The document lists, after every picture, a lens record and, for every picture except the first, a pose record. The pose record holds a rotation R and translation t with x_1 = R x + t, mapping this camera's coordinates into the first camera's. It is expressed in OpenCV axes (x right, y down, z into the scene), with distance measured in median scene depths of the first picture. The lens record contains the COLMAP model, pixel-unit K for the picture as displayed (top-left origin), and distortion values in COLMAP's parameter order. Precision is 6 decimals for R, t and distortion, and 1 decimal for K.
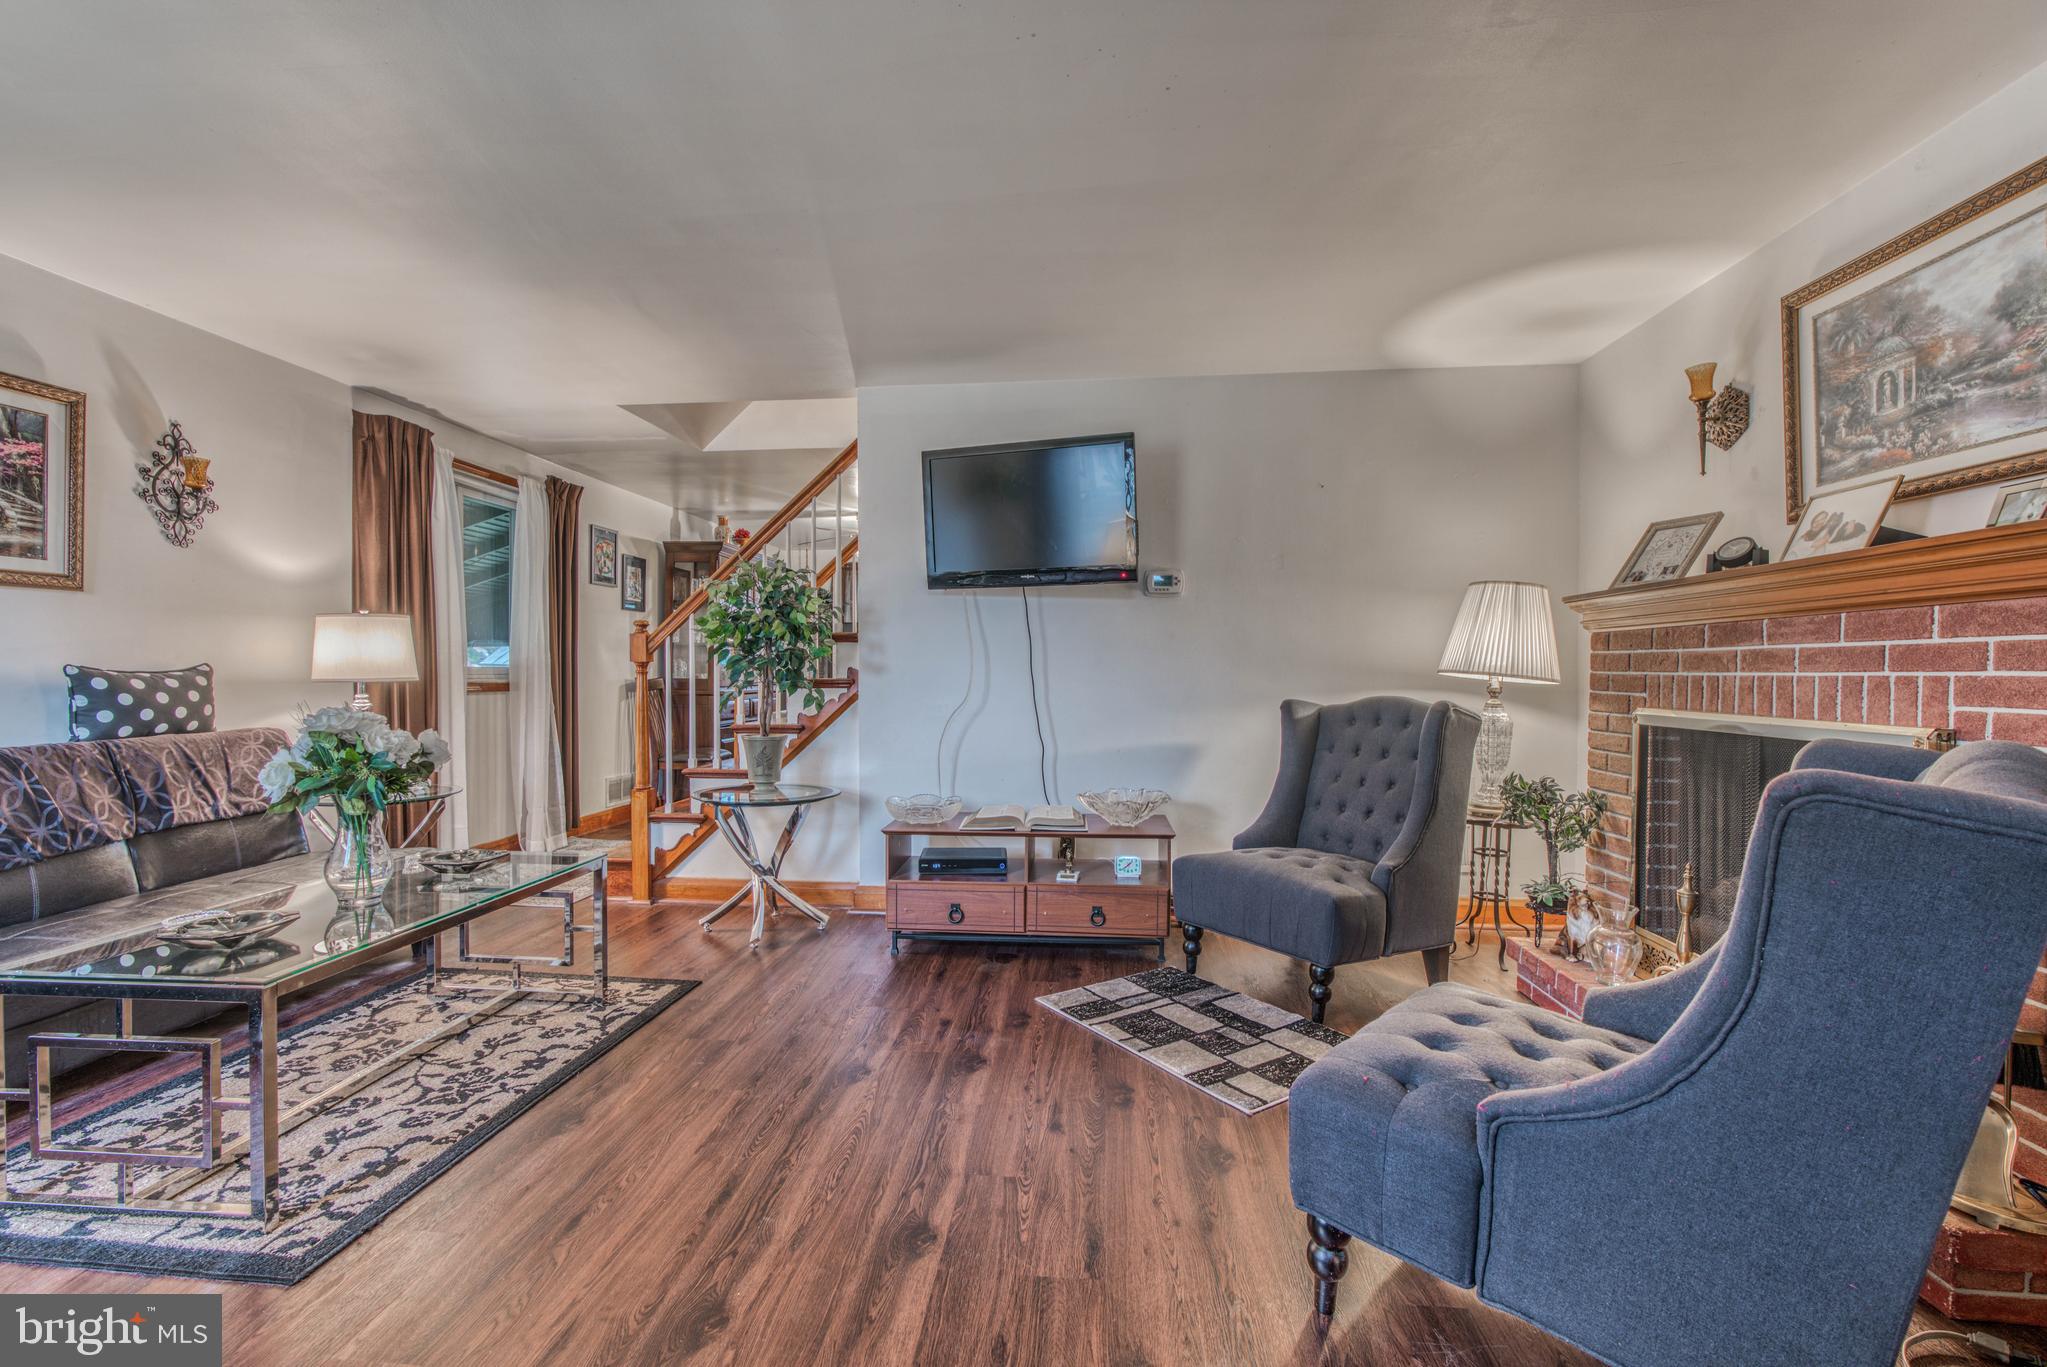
lens RADIAL K [[915.1, 0, 1012.4], [0, 915.1, 683.3], [0, 0, 1]] dist [-0.018944, 0.016003]
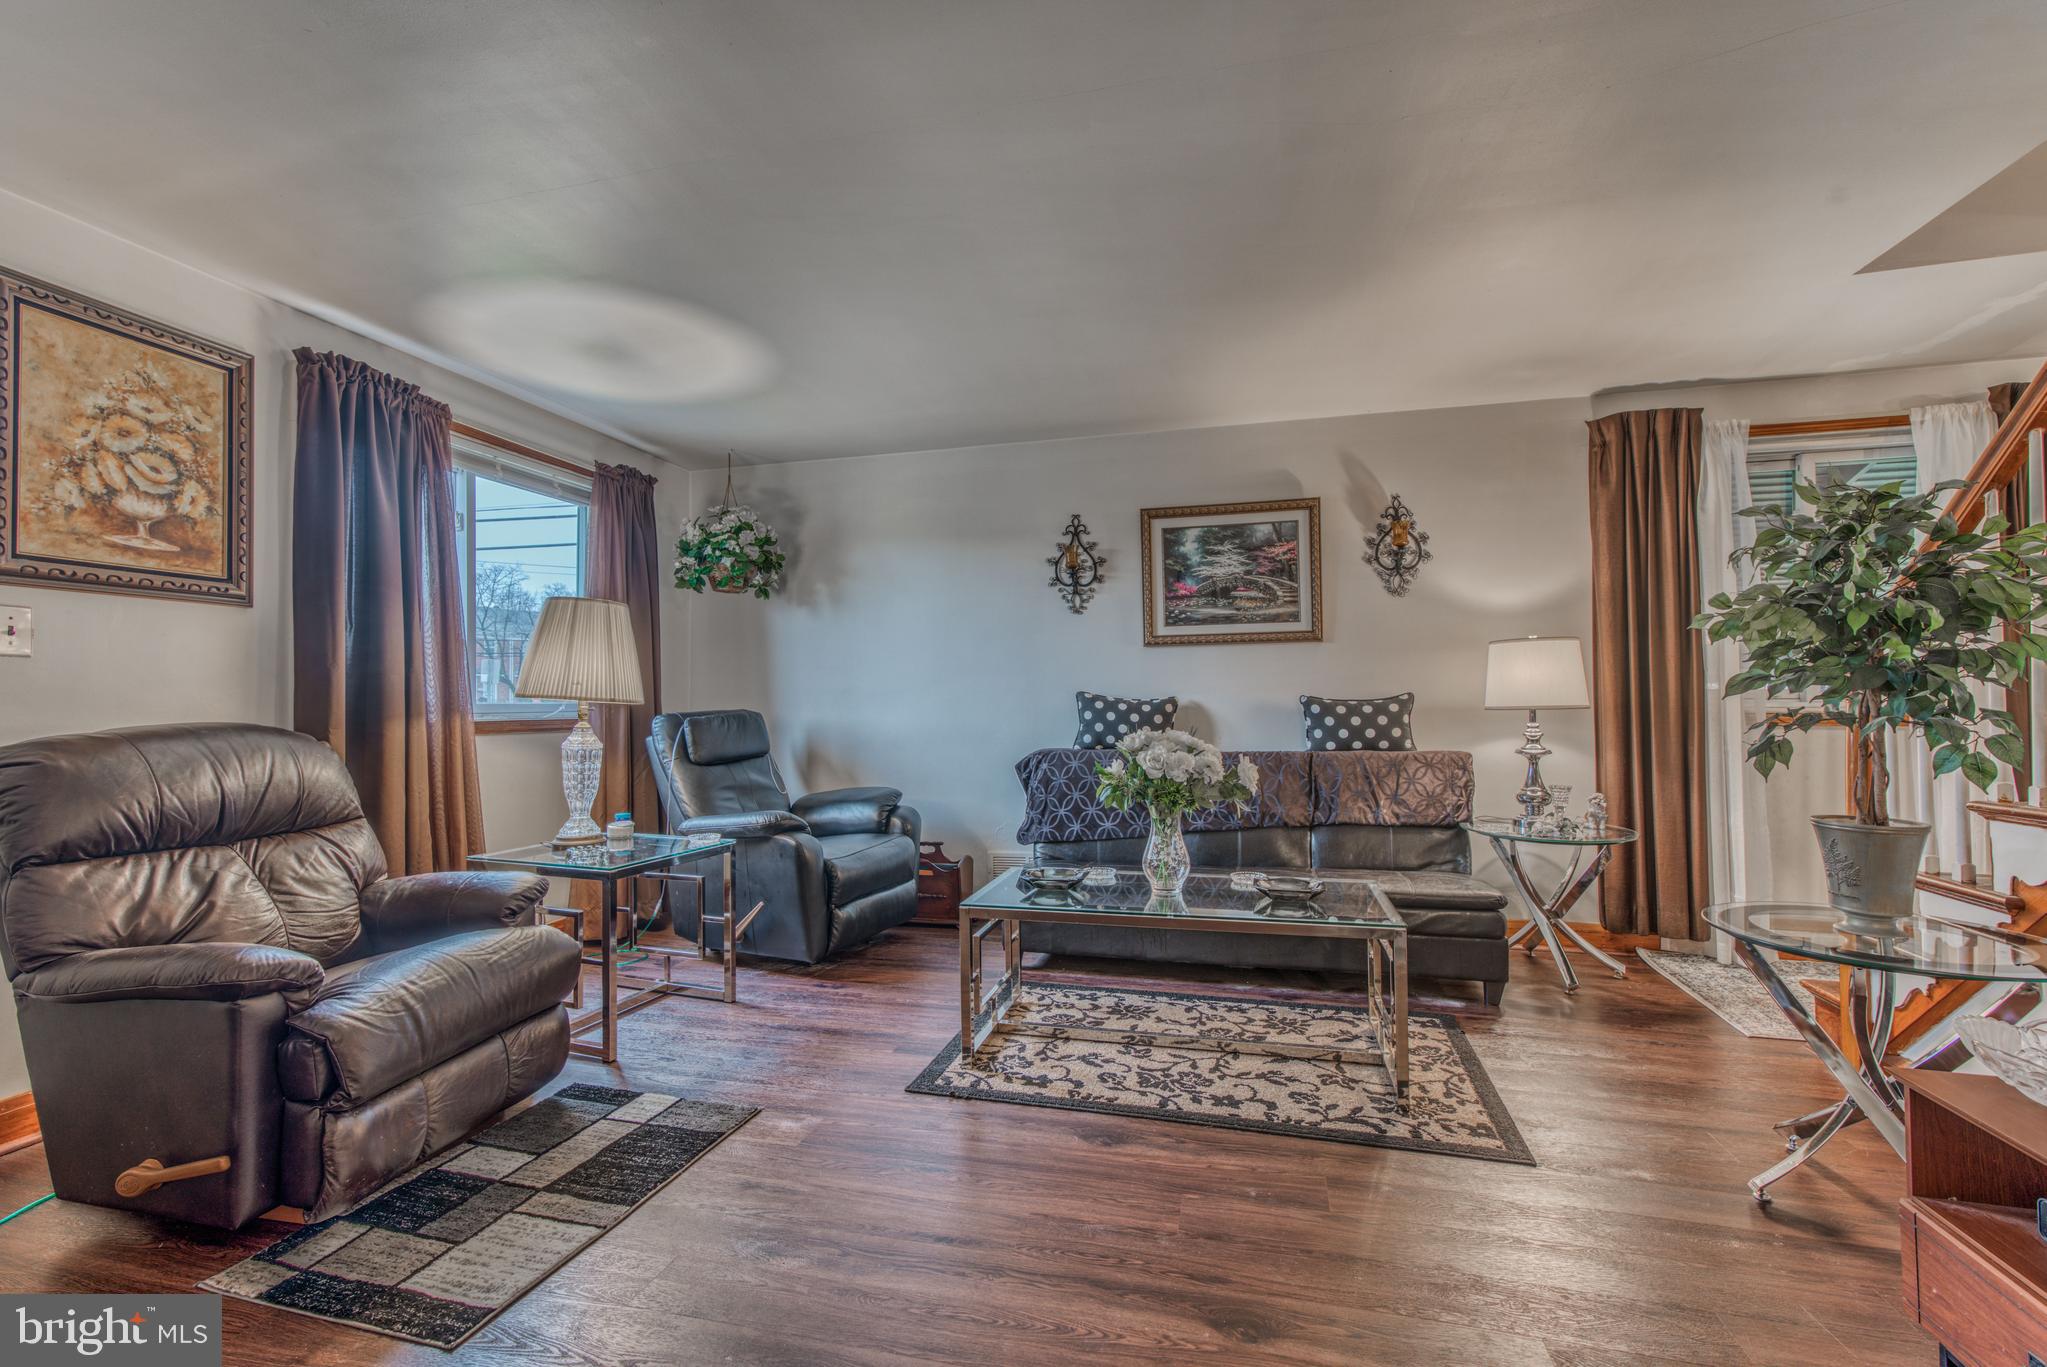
lens RADIAL K [[919.5, 0, 1013.2], [0, 919.5, 677.8], [0, 0, 1]] dist [-0.021669, 0.017457]
pose [[-0.163640, -0.026640, -0.986160, 0.433340], [-0.007459, 0.999640, -0.025766, -0.007886], [0.986492, 0.003140, -0.163780, 0.822505]]
